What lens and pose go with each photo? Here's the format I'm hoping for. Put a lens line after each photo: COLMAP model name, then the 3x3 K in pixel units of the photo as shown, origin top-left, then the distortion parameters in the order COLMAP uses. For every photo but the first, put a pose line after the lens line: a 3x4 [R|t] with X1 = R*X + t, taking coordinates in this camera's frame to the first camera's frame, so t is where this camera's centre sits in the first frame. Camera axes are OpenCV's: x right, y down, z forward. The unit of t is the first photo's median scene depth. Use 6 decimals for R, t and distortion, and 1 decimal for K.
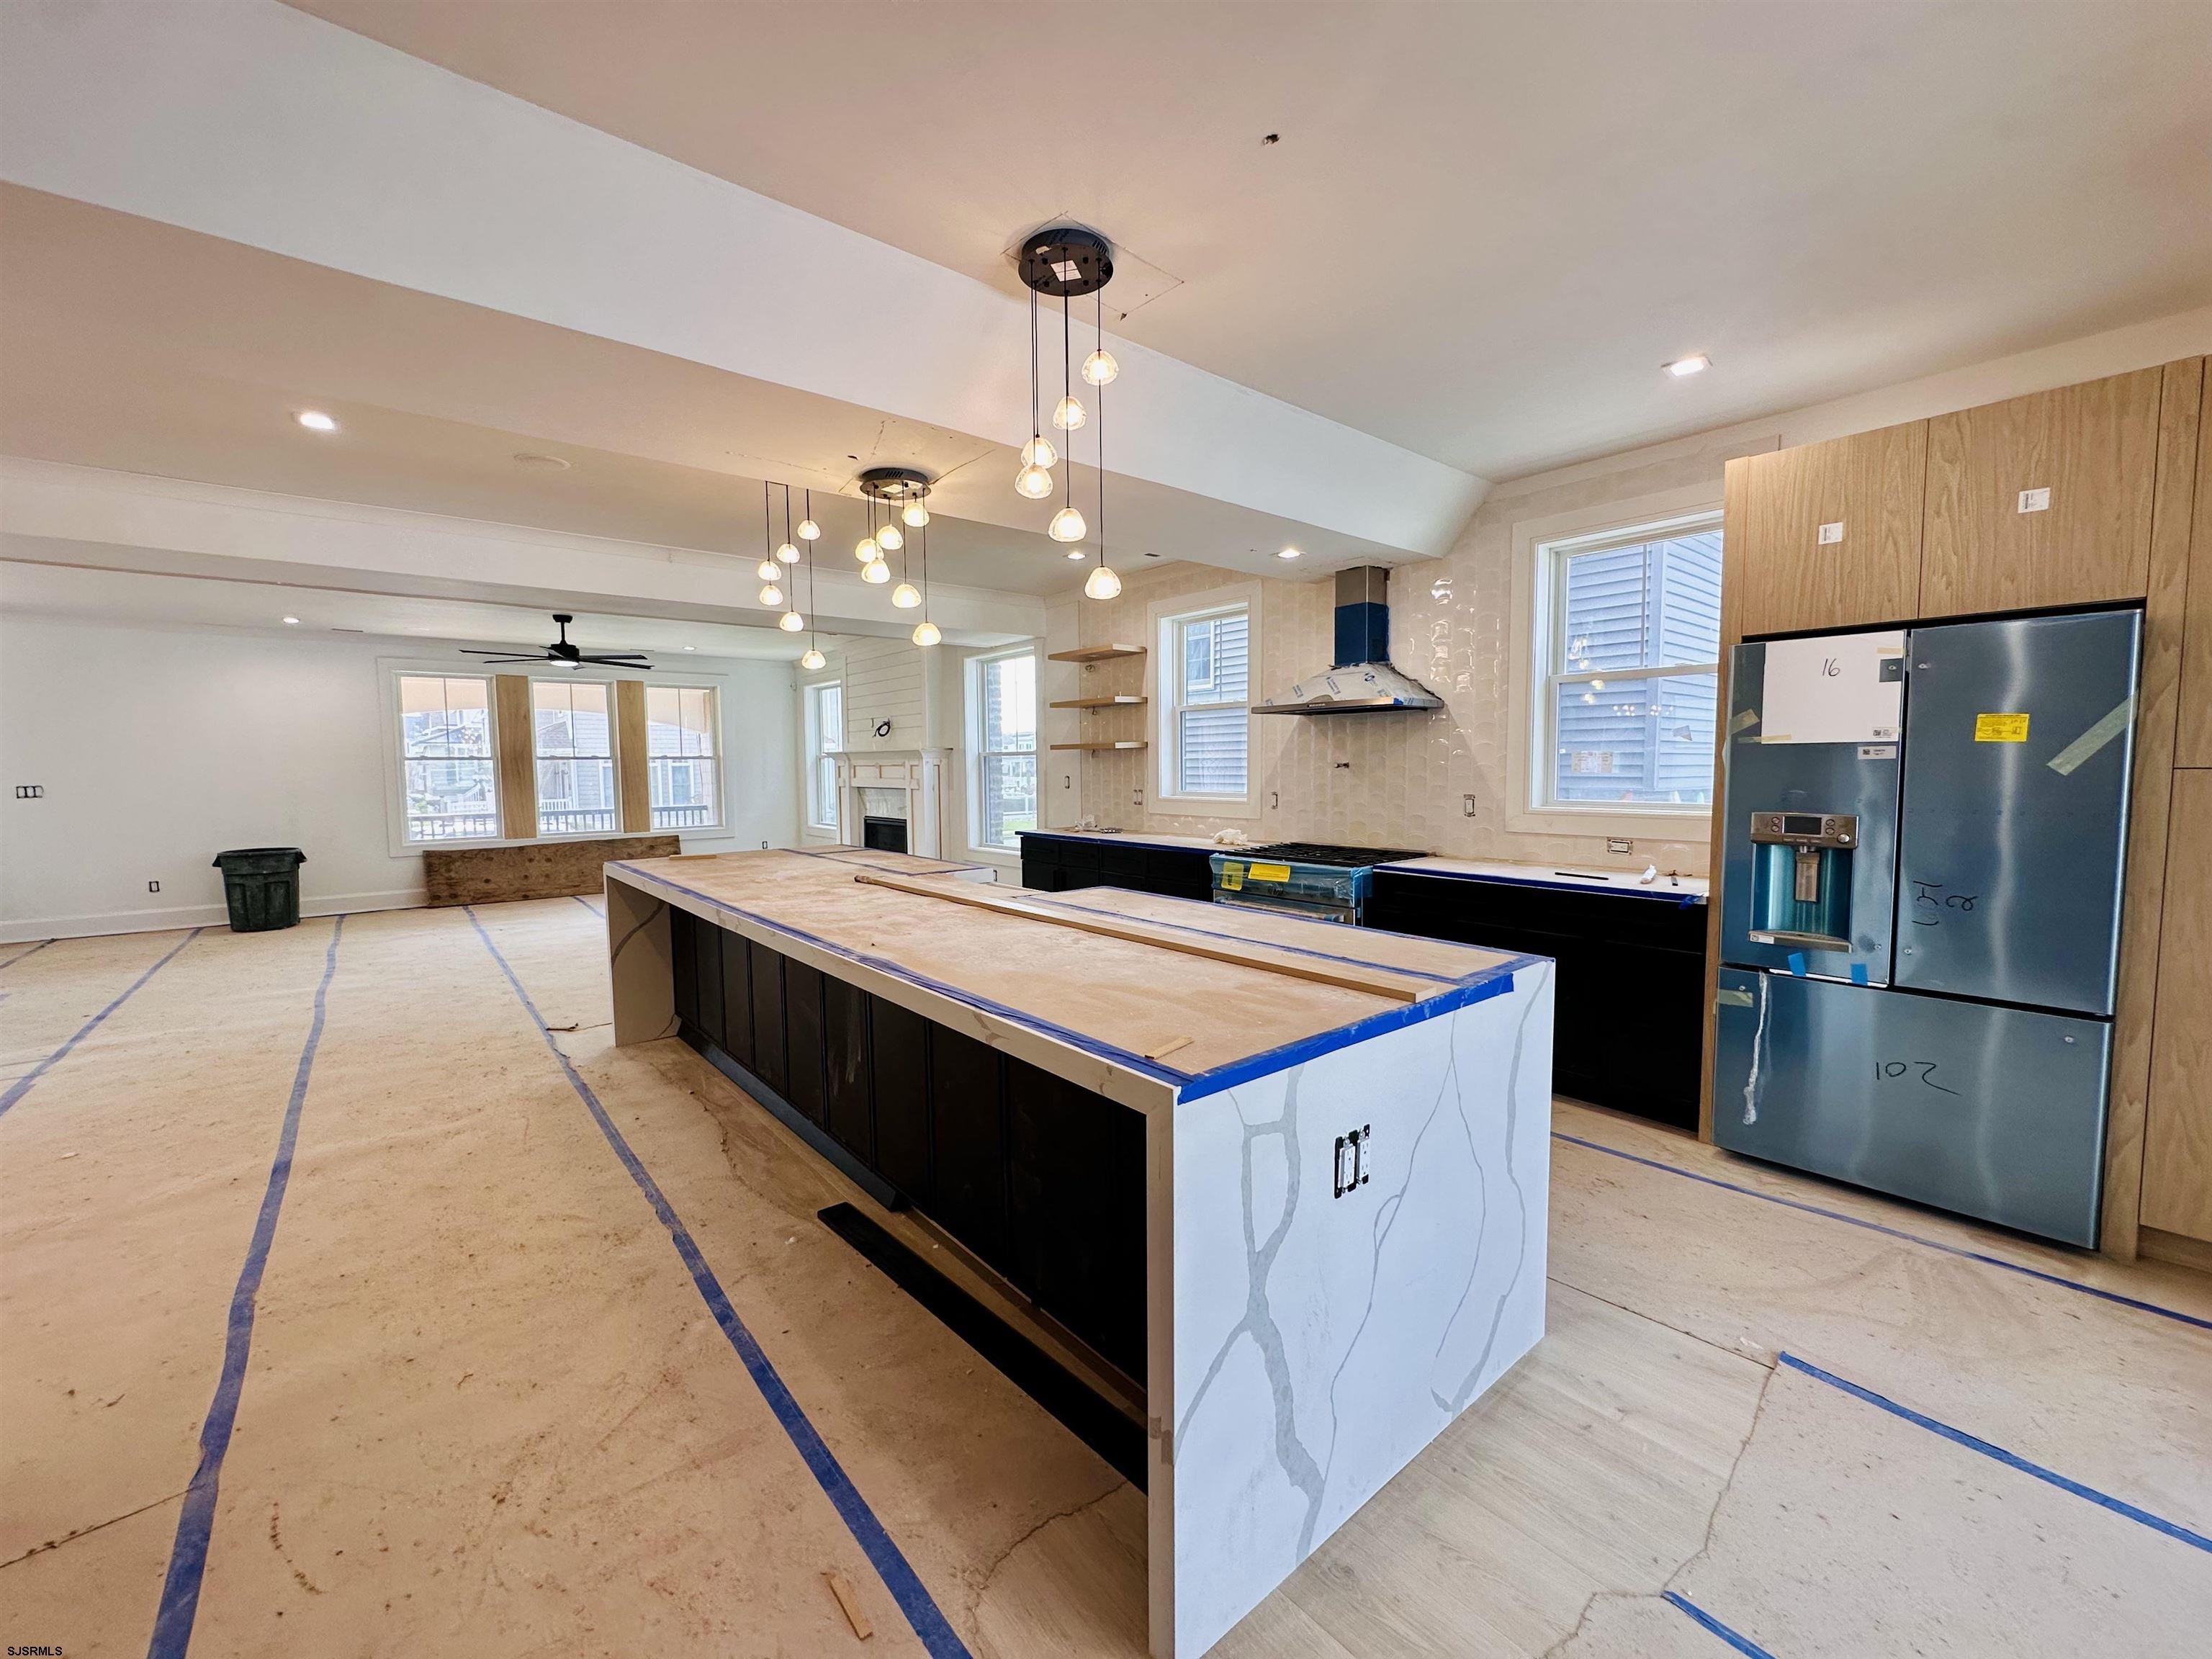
lens RADIAL K [[876.4, 0, 1103.9], [0, 876.4, 821.9], [0, 0, 1]] dist [0.000435, 0.000400]
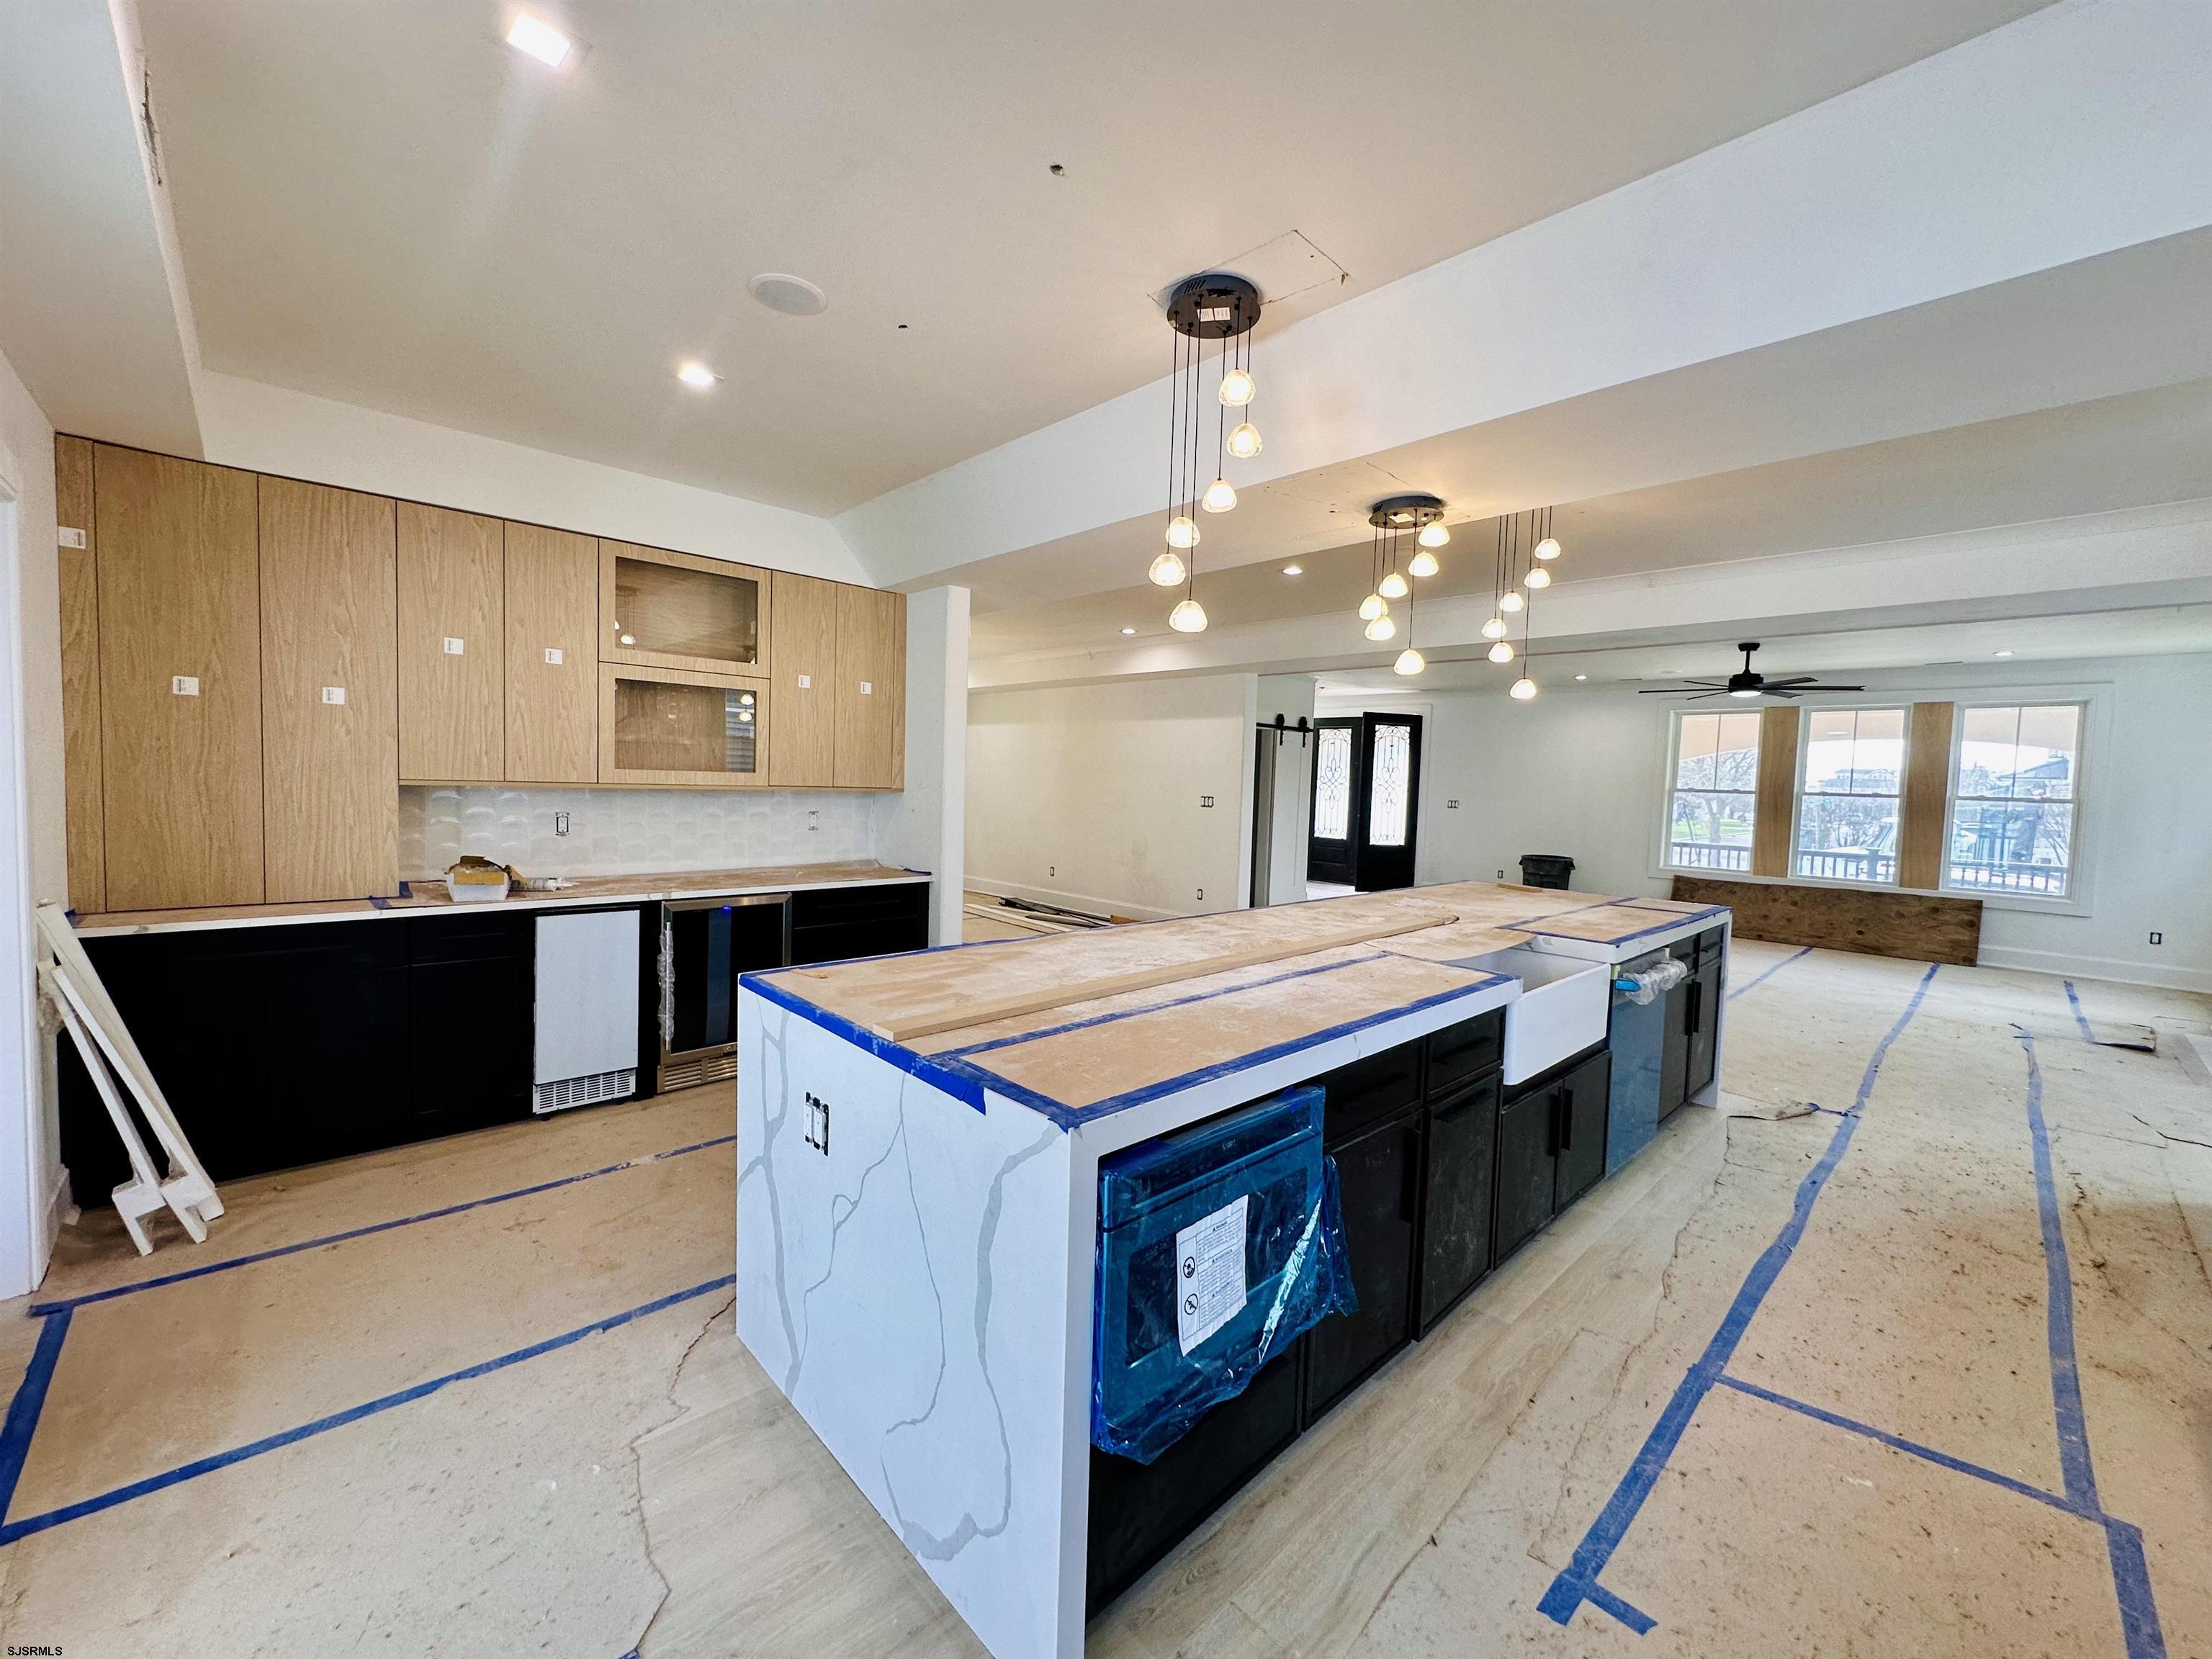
lens RADIAL K [[876.4, 0, 1109.5], [0, 876.4, 828.4], [0, 0, 1]] dist [0.000435, 0.000400]
pose [[0.068314, 0.069710, -0.995225, 0.540152], [-0.101078, 0.992906, 0.062609, -0.045945], [0.992530, 0.096319, 0.074875, 0.466571]]
